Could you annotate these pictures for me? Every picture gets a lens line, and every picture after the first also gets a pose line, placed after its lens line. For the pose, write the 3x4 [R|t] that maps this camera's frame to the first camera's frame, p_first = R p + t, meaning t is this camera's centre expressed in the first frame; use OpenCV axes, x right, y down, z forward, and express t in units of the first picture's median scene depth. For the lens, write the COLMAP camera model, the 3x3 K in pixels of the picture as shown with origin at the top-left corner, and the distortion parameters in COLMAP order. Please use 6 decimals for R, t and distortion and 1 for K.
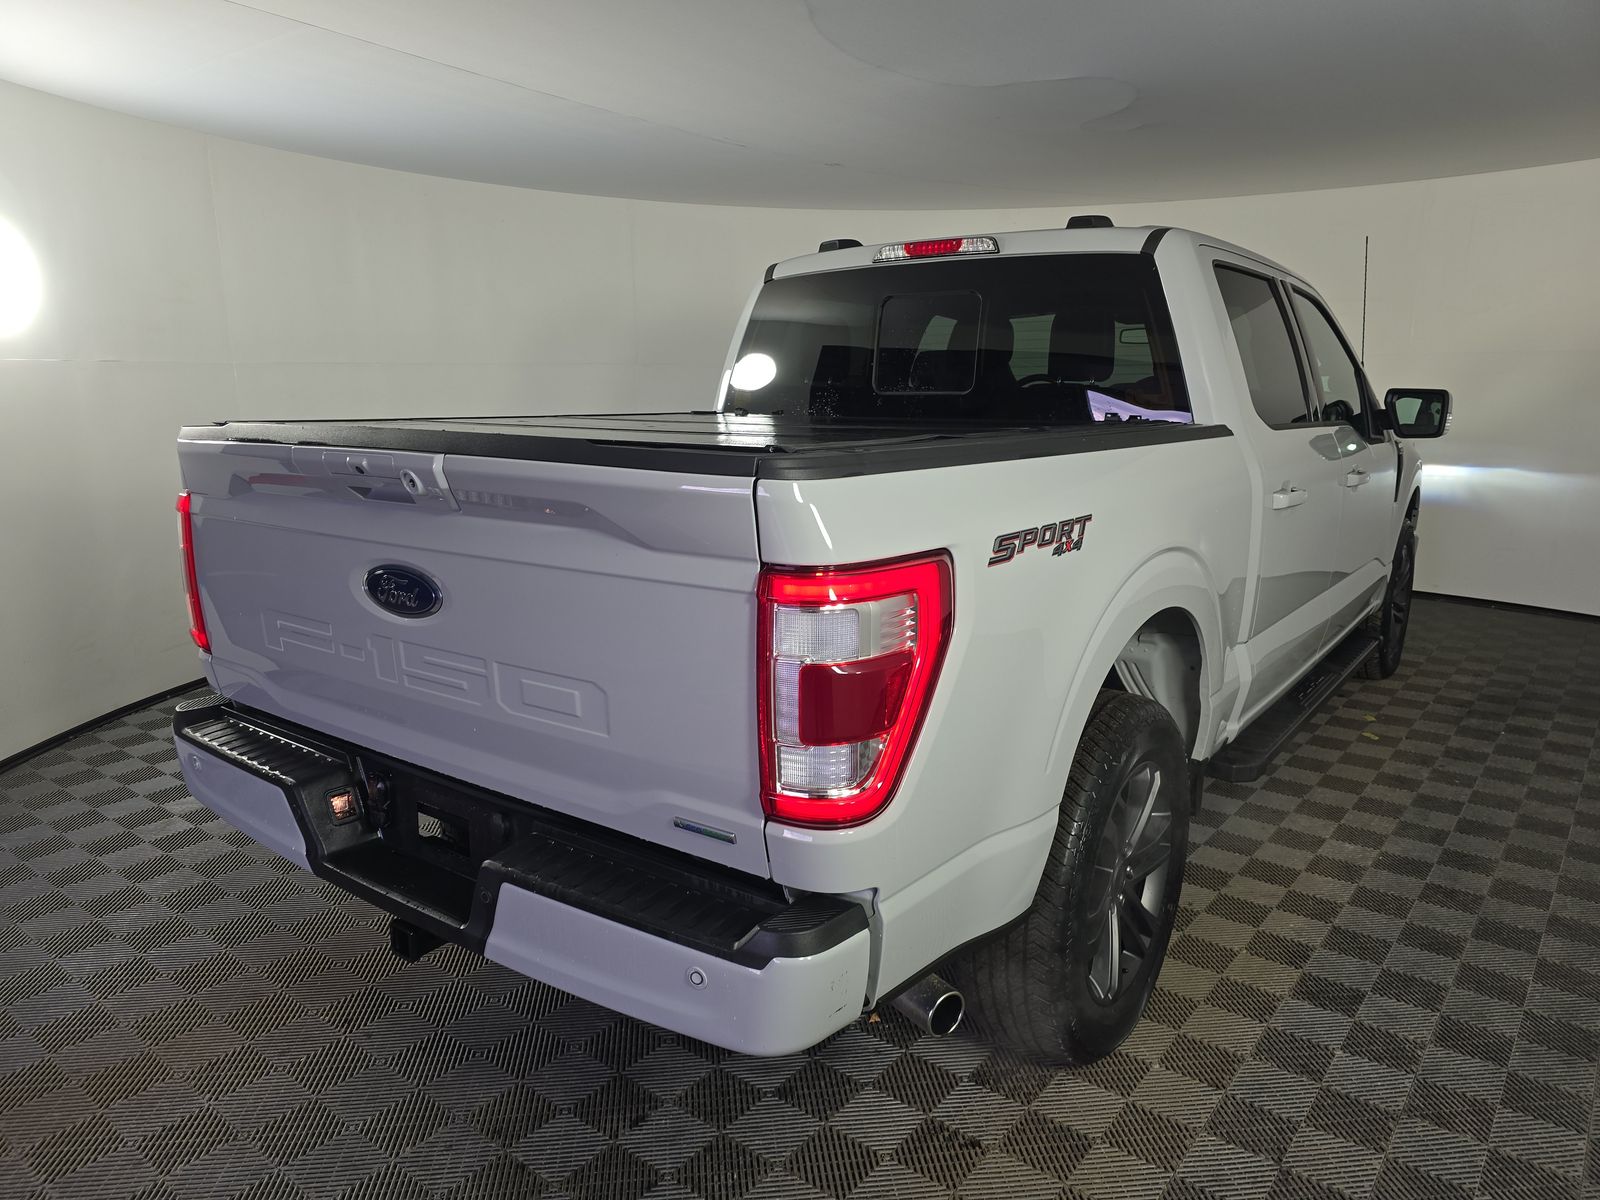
lens RADIAL K [[1087.1, 0, 758.4], [0, 1087.1, 592.4], [0, 0, 1]] dist [0.005842, -0.023364]
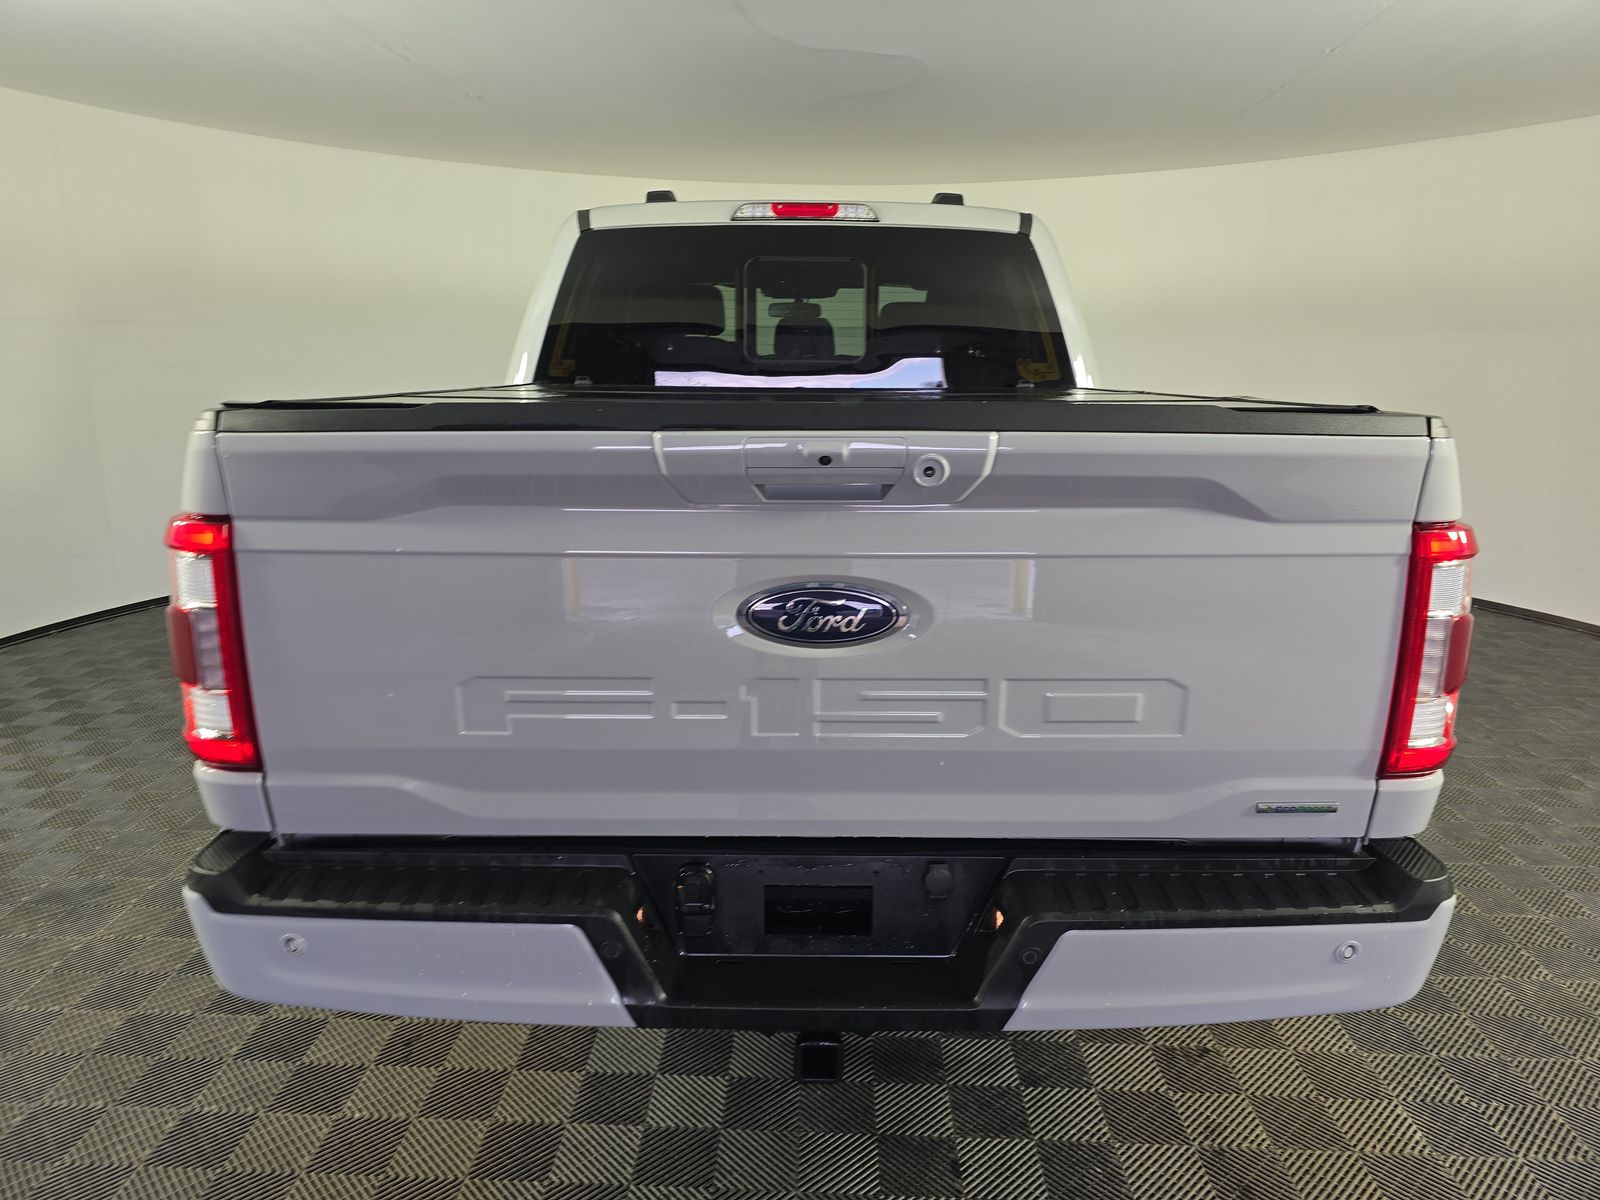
lens RADIAL K [[1087.1, 0, 769.9], [0, 1087.1, 635.9], [0, 0, 1]] dist [0.005842, -0.023364]
pose [[0.796896, -0.136663, 0.588456, -0.551166], [0.103988, 0.990568, 0.089227, -0.039054], [-0.595100, -0.009912, 0.803591, 0.282323]]
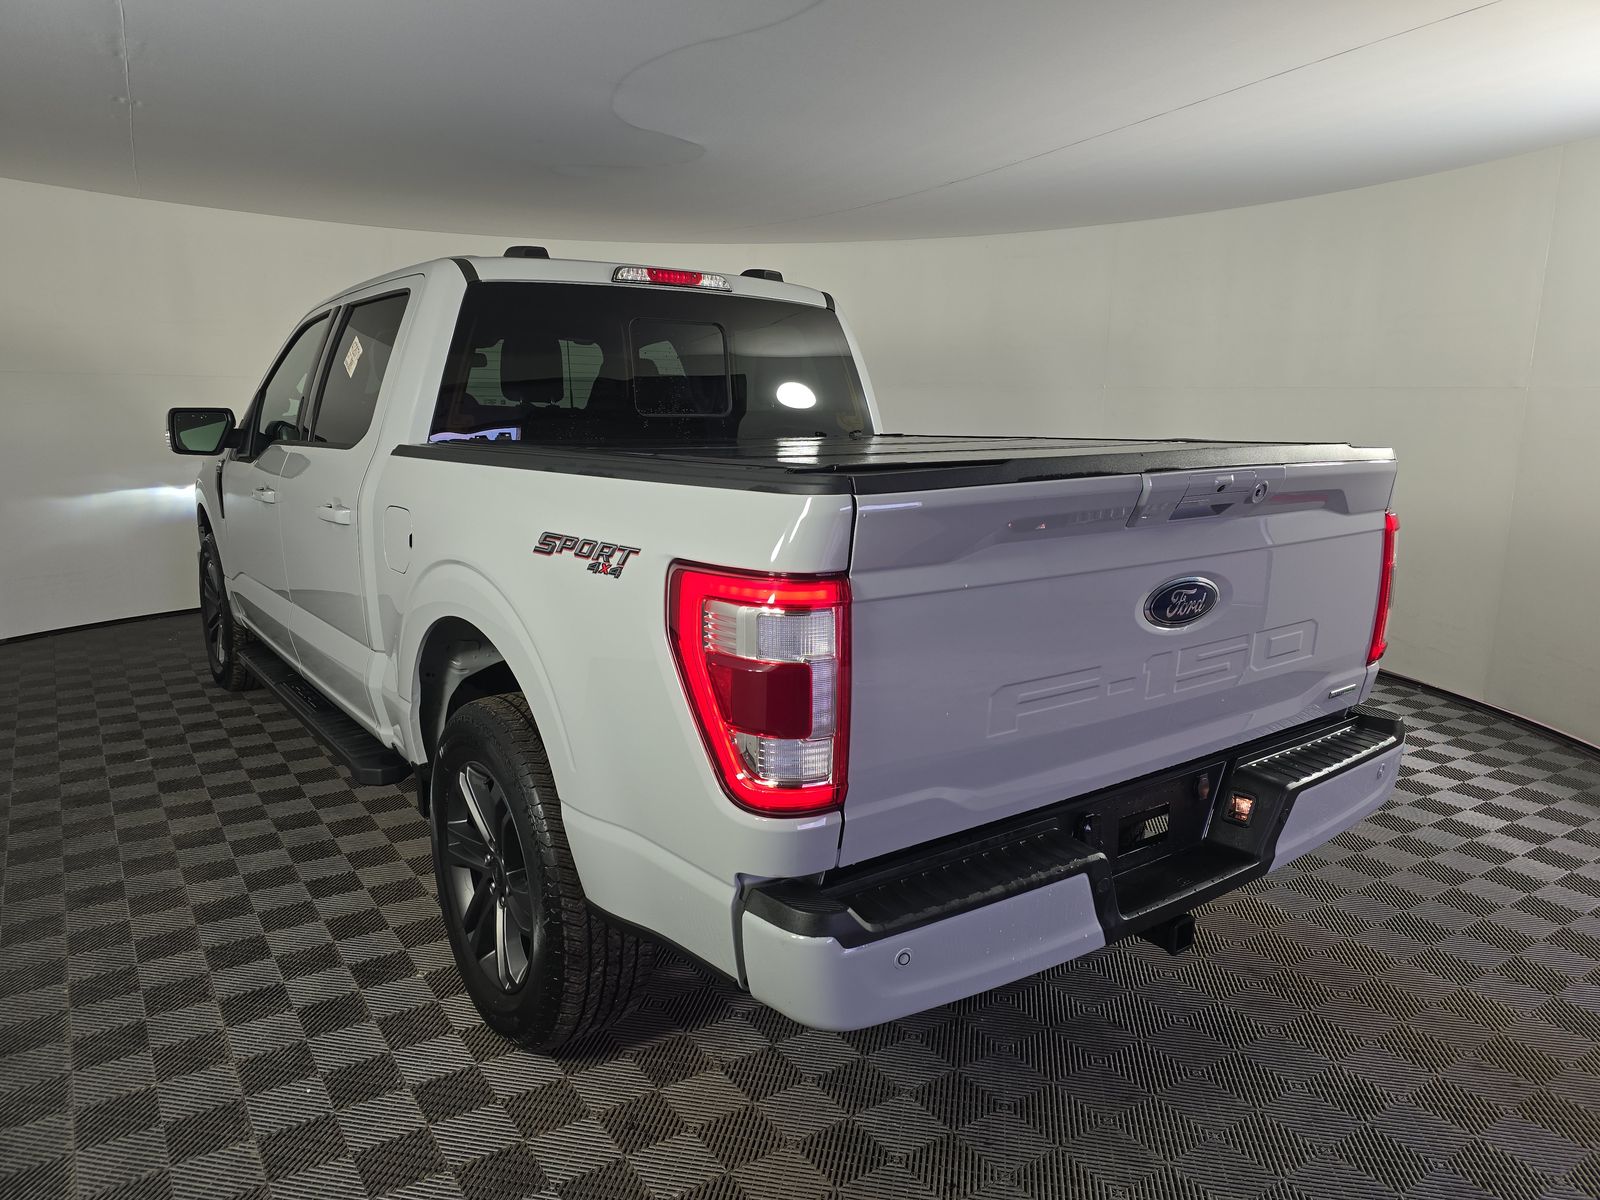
lens RADIAL K [[1087.1, 0, 802.5], [0, 1087.1, 598.3], [0, 0, 1]] dist [0.005842, -0.023364]
pose [[0.275747, -0.159056, 0.947979, -0.978421], [0.172502, 0.978392, 0.113981, -0.128739], [-0.945625, 0.132098, 0.297226, 0.704768]]
